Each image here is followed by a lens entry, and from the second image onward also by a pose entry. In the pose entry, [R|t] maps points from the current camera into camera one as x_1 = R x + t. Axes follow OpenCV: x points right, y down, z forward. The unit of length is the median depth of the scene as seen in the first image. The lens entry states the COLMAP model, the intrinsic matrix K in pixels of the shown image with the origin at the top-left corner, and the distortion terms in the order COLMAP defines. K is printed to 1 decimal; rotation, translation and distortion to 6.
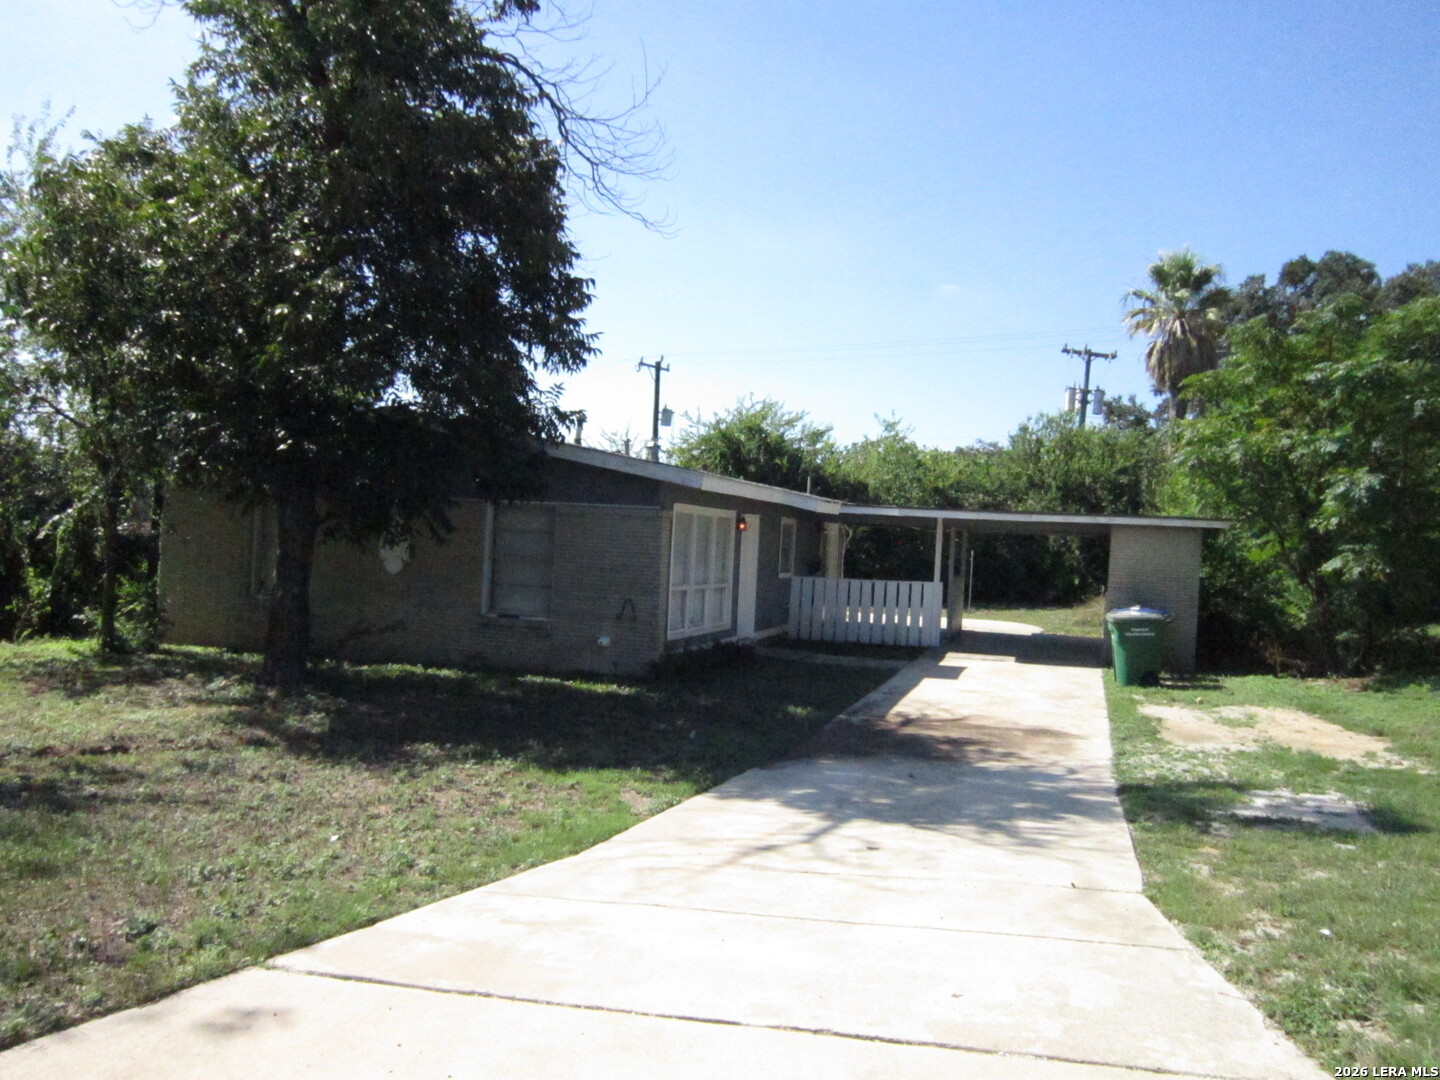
lens RADIAL K [[1150.6, 0, 720.0], [0, 1150.6, 540.0], [0, 0, 1]] dist [-0.049675, 0.012729]
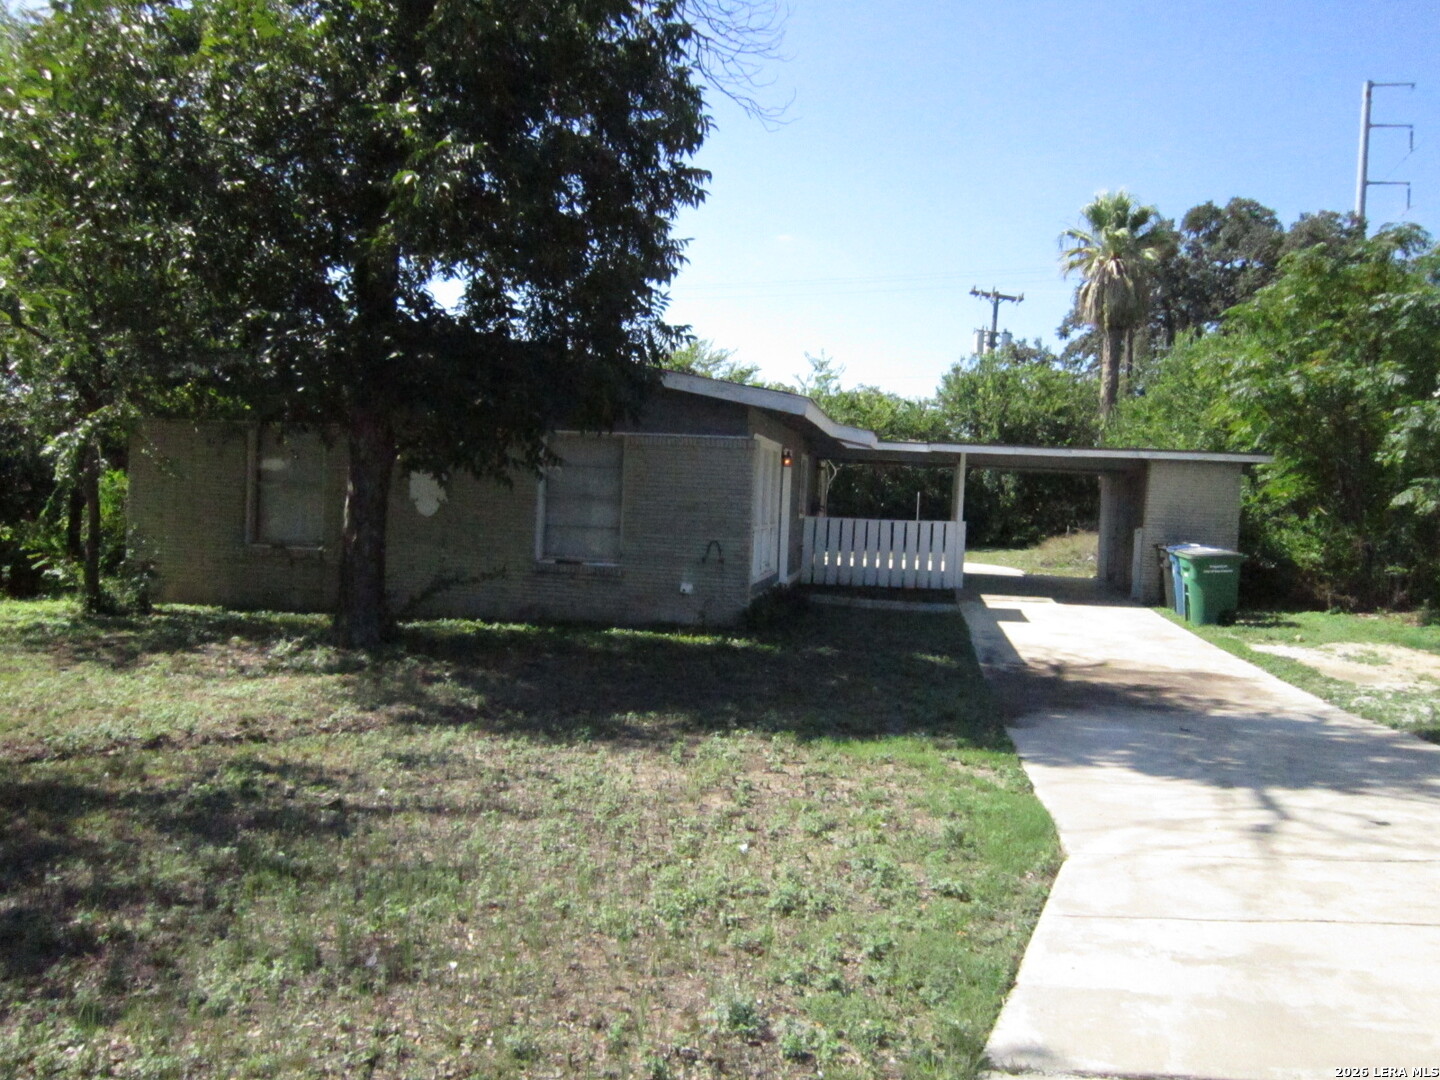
lens RADIAL K [[1150.6, 0, 720.0], [0, 1150.6, 540.0], [0, 0, 1]] dist [-0.049675, 0.012729]
pose [[0.990789, -0.012546, 0.134832, -0.117377], [0.006398, 0.998924, 0.045936, 0.005793], [-0.135263, -0.044650, 0.989803, 0.067402]]
